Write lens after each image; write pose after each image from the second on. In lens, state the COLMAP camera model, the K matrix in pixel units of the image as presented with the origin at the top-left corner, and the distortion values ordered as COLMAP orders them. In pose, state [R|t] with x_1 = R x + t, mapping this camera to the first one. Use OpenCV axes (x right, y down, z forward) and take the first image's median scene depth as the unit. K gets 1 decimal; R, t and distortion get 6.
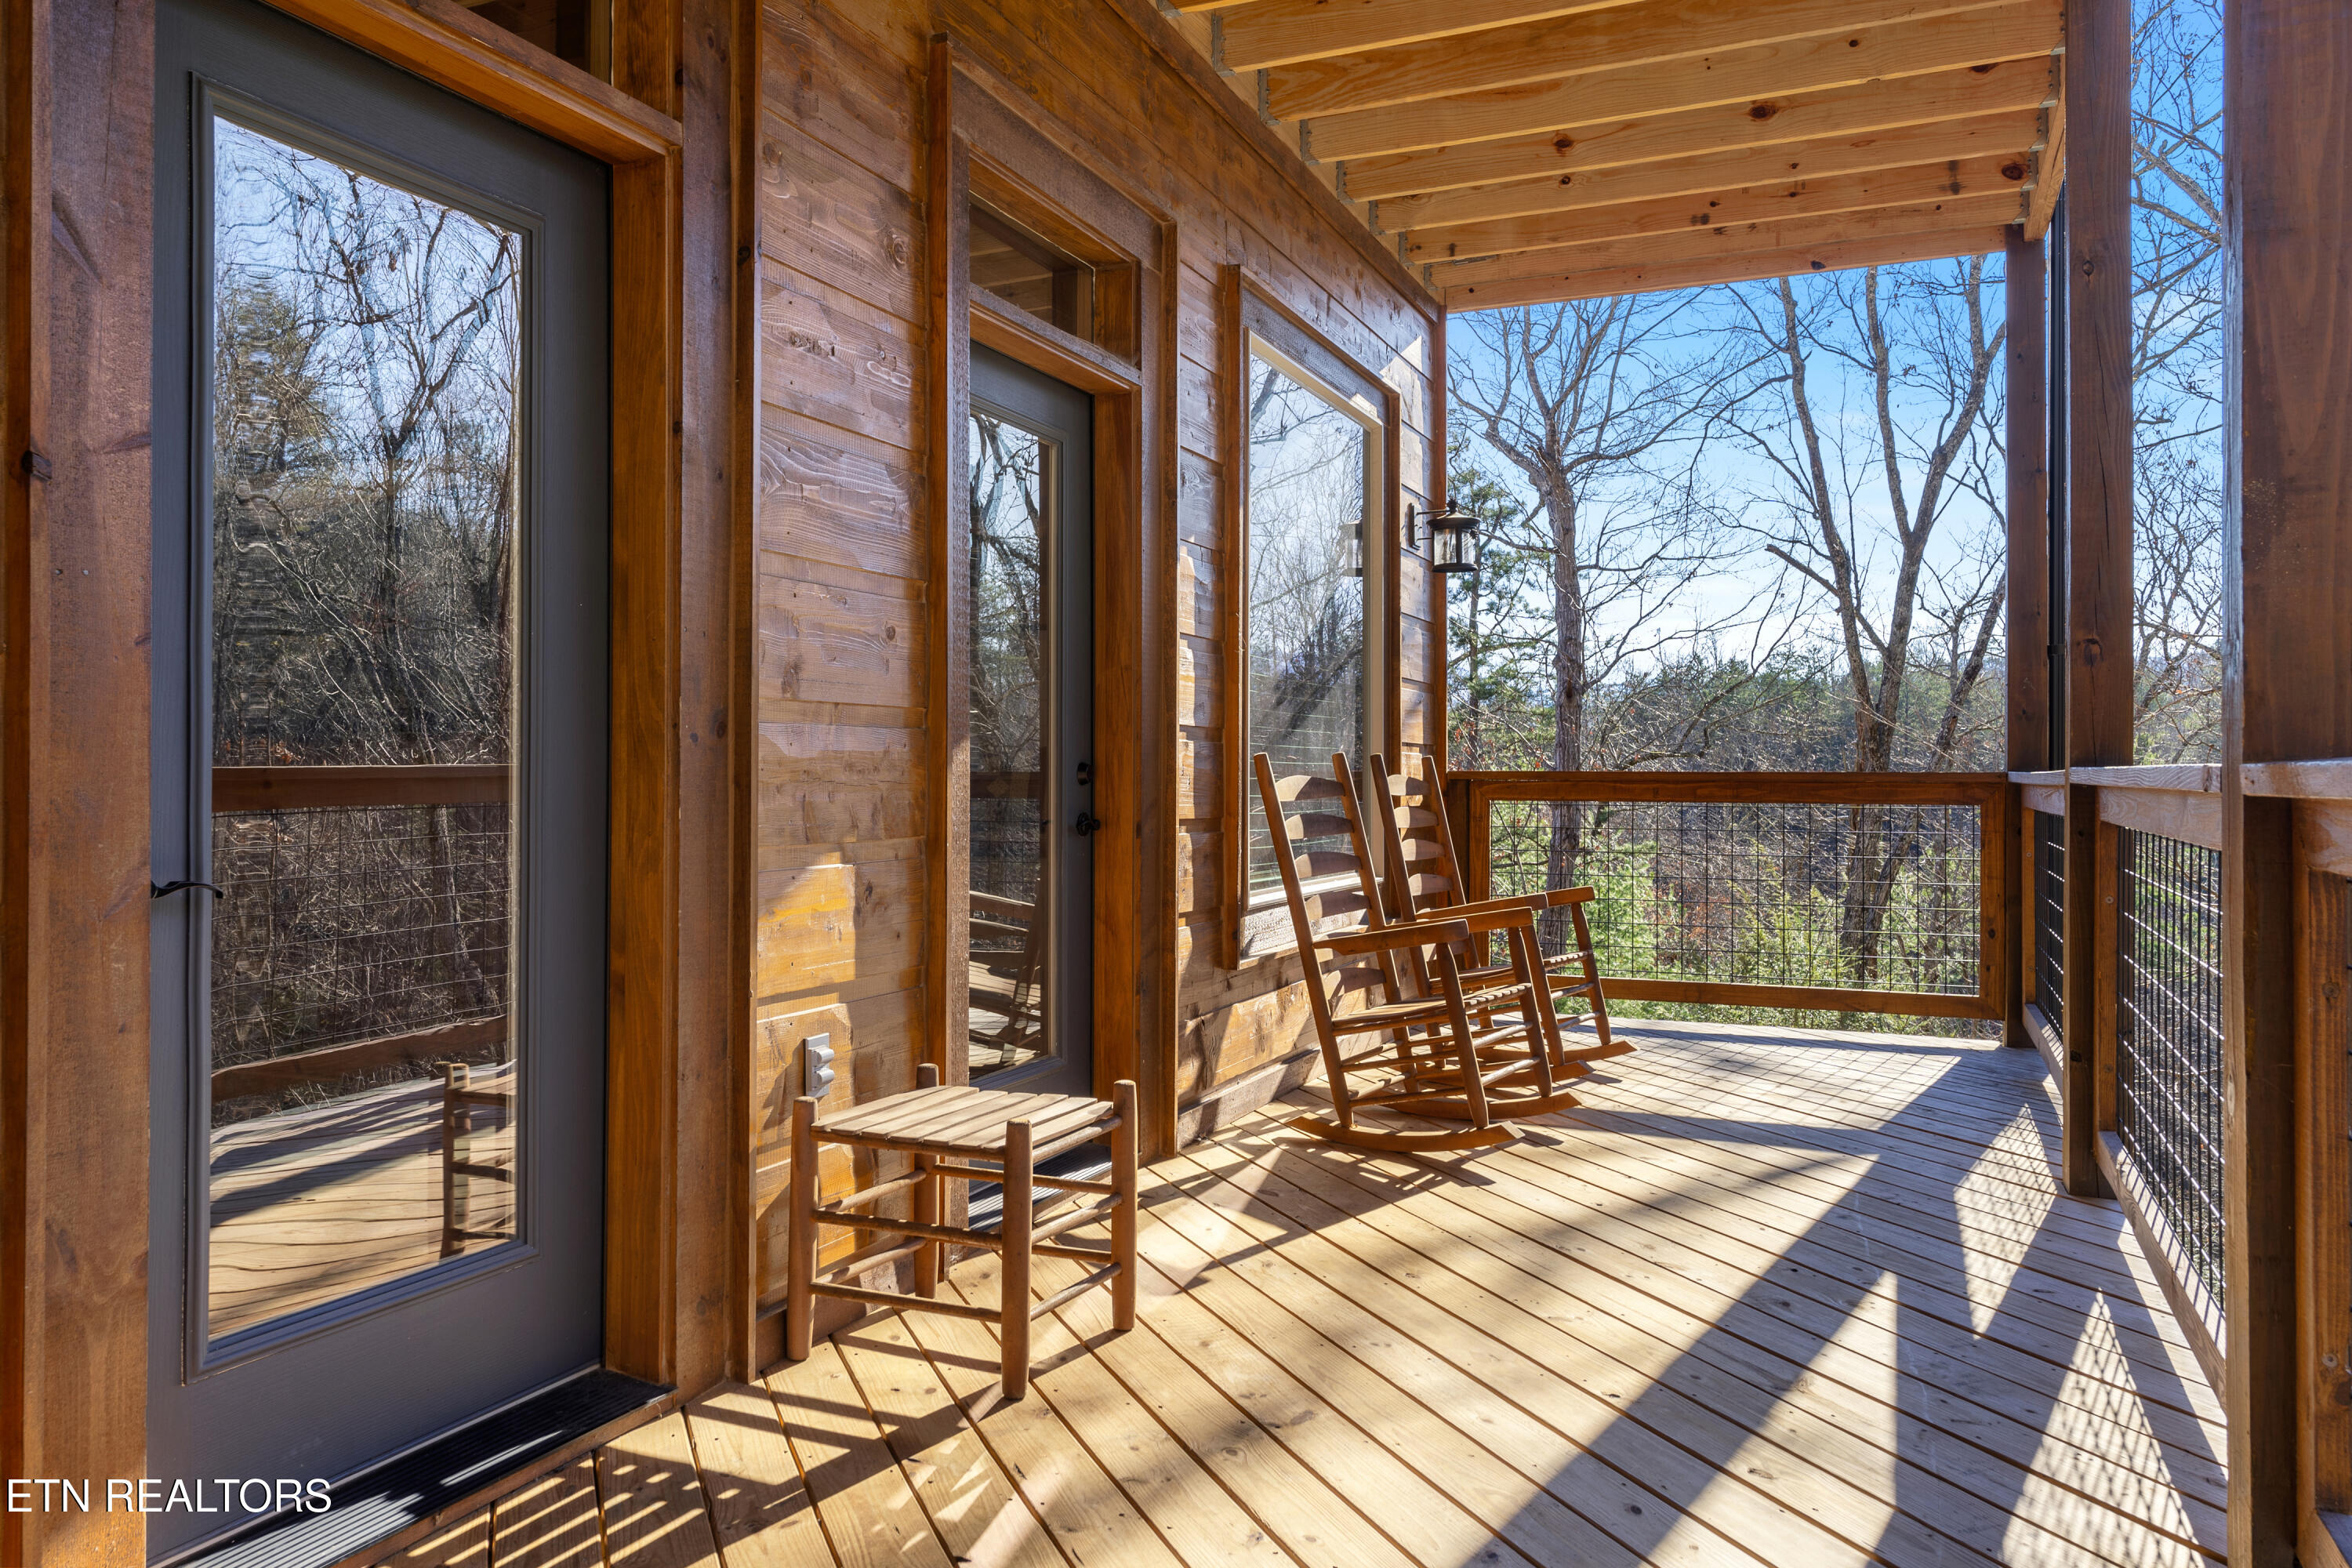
lens RADIAL K [[1647.0, 0, 1171.2], [0, 1647.0, 779.7], [0, 0, 1]] dist [-0.002160, 0.000081]
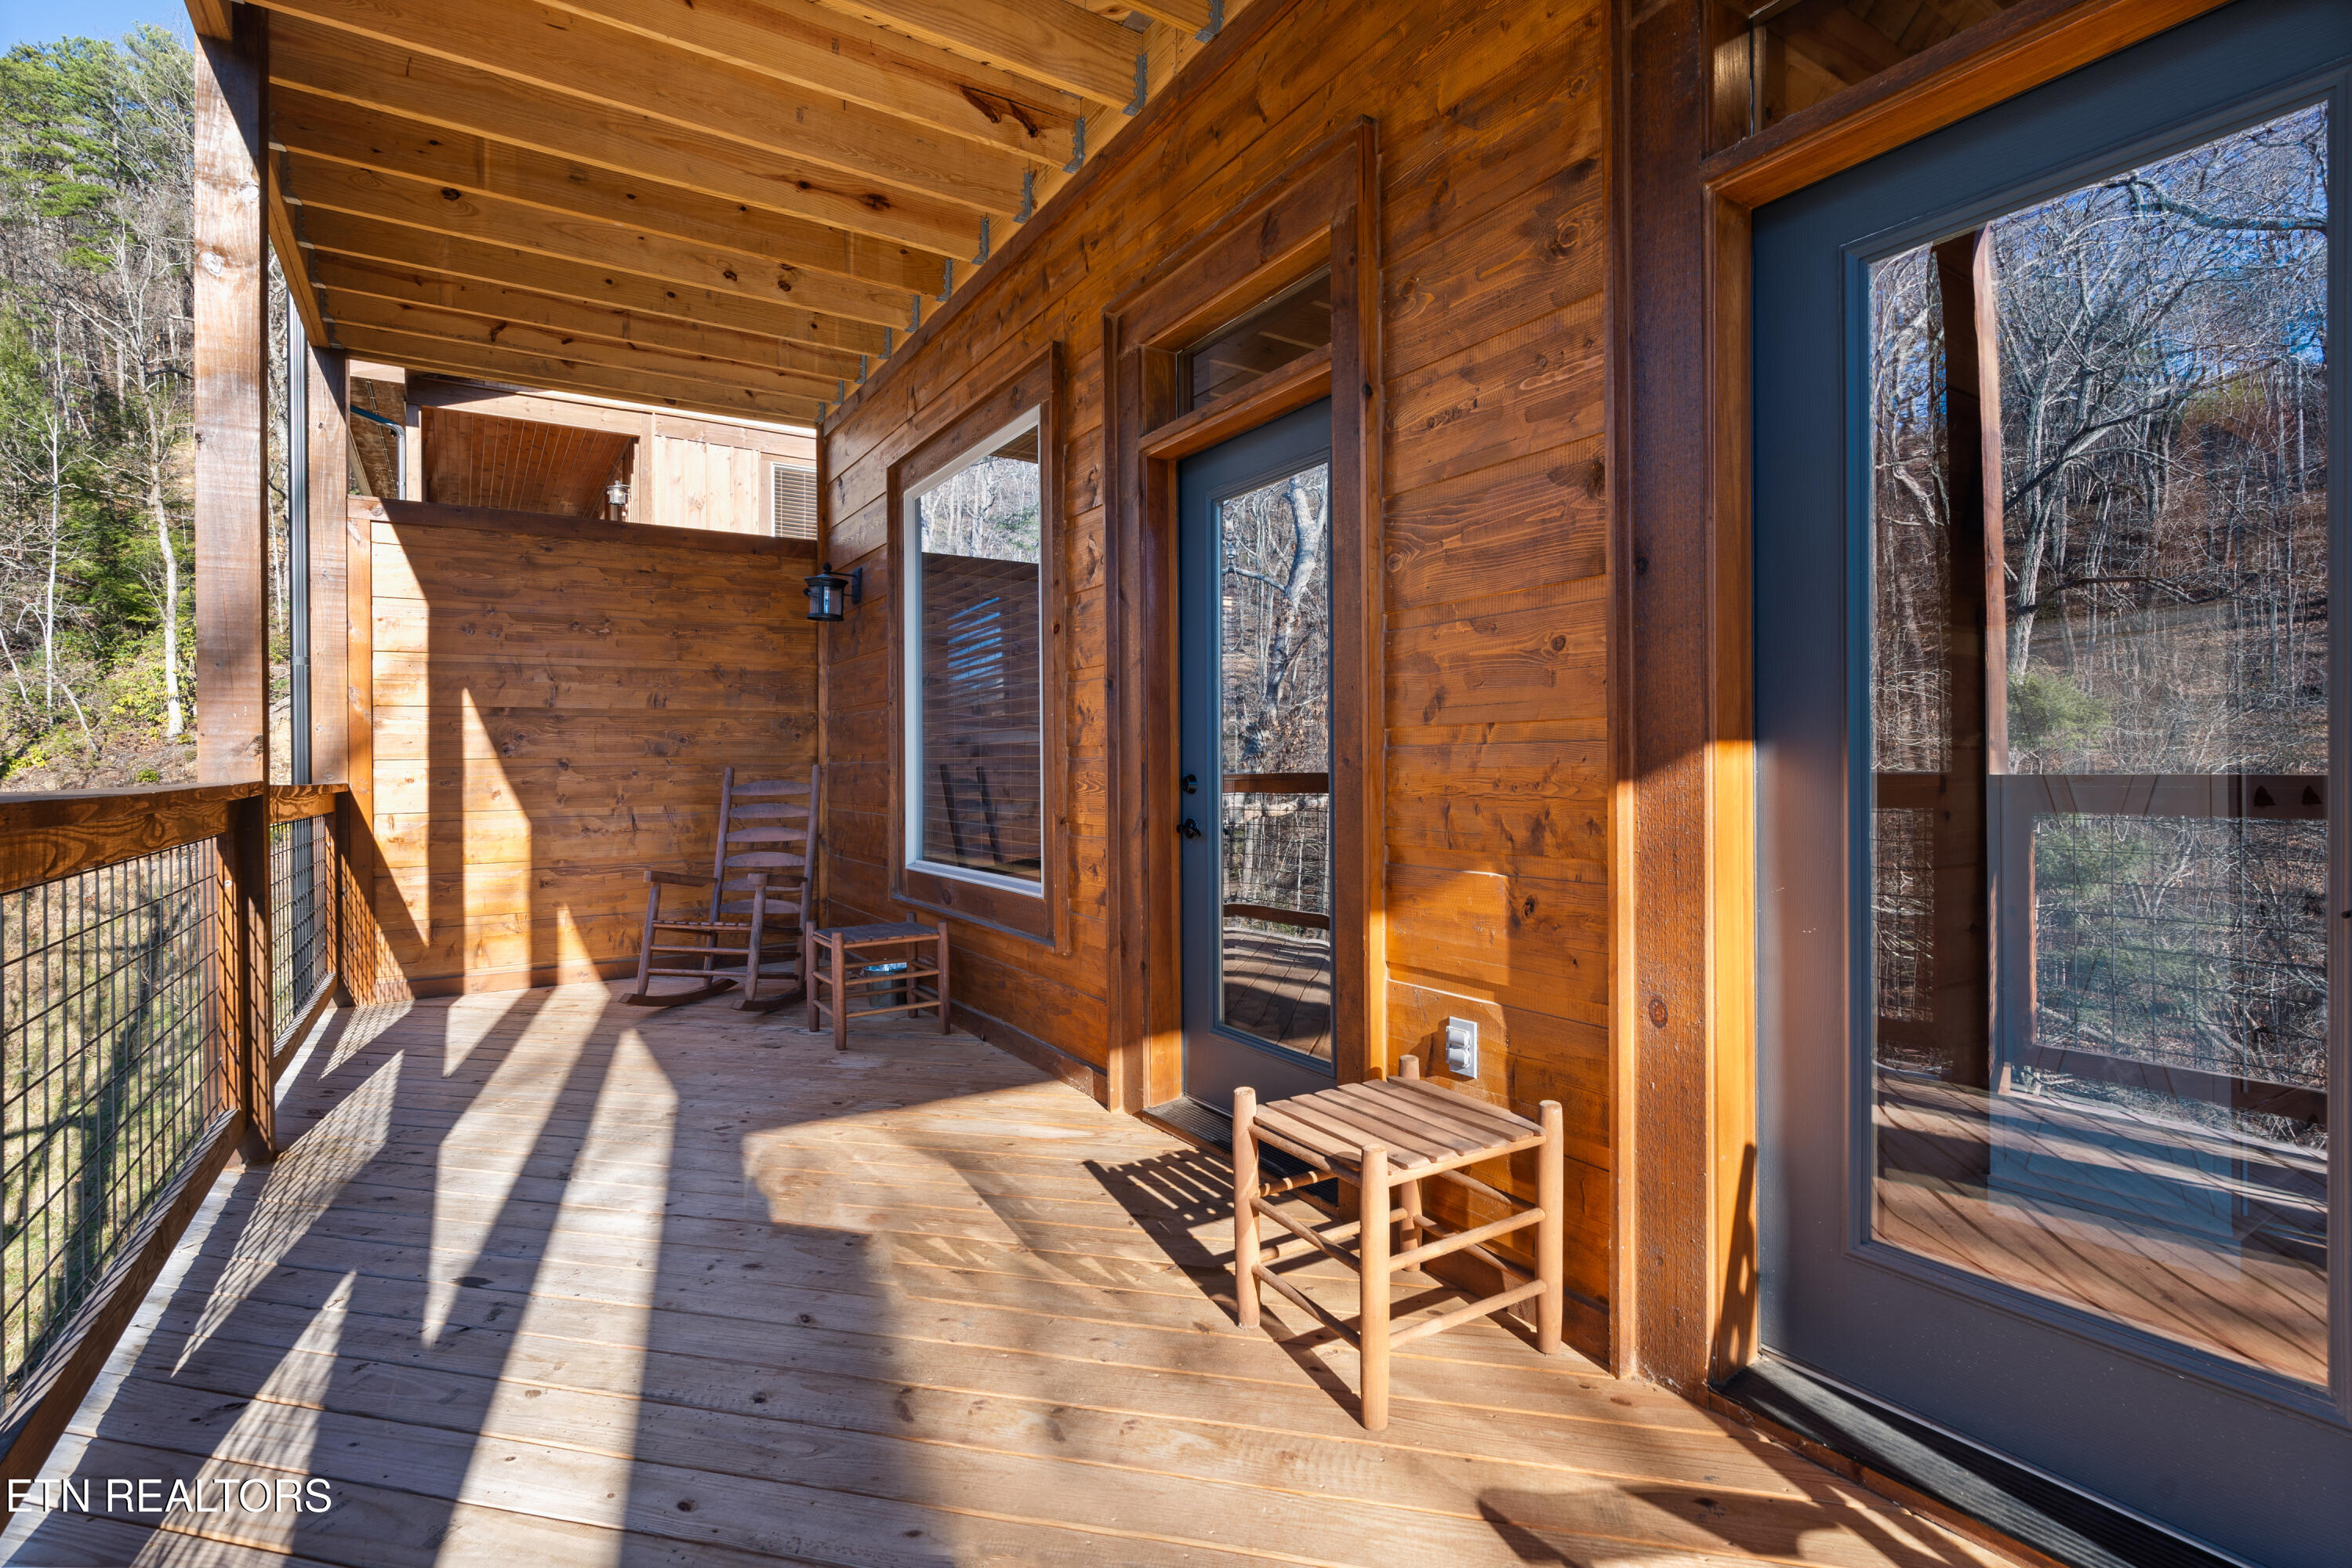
lens RADIAL K [[1130.4, 0, 1171.8], [0, 1130.4, 775.5], [0, 0, 1]] dist [0.000214, -0.000064]
pose [[-0.563770, 0.007103, -0.825901, 0.543883], [0.007126, 0.999968, 0.003736, -0.017549], [0.825901, -0.003779, -0.563803, 1.286908]]
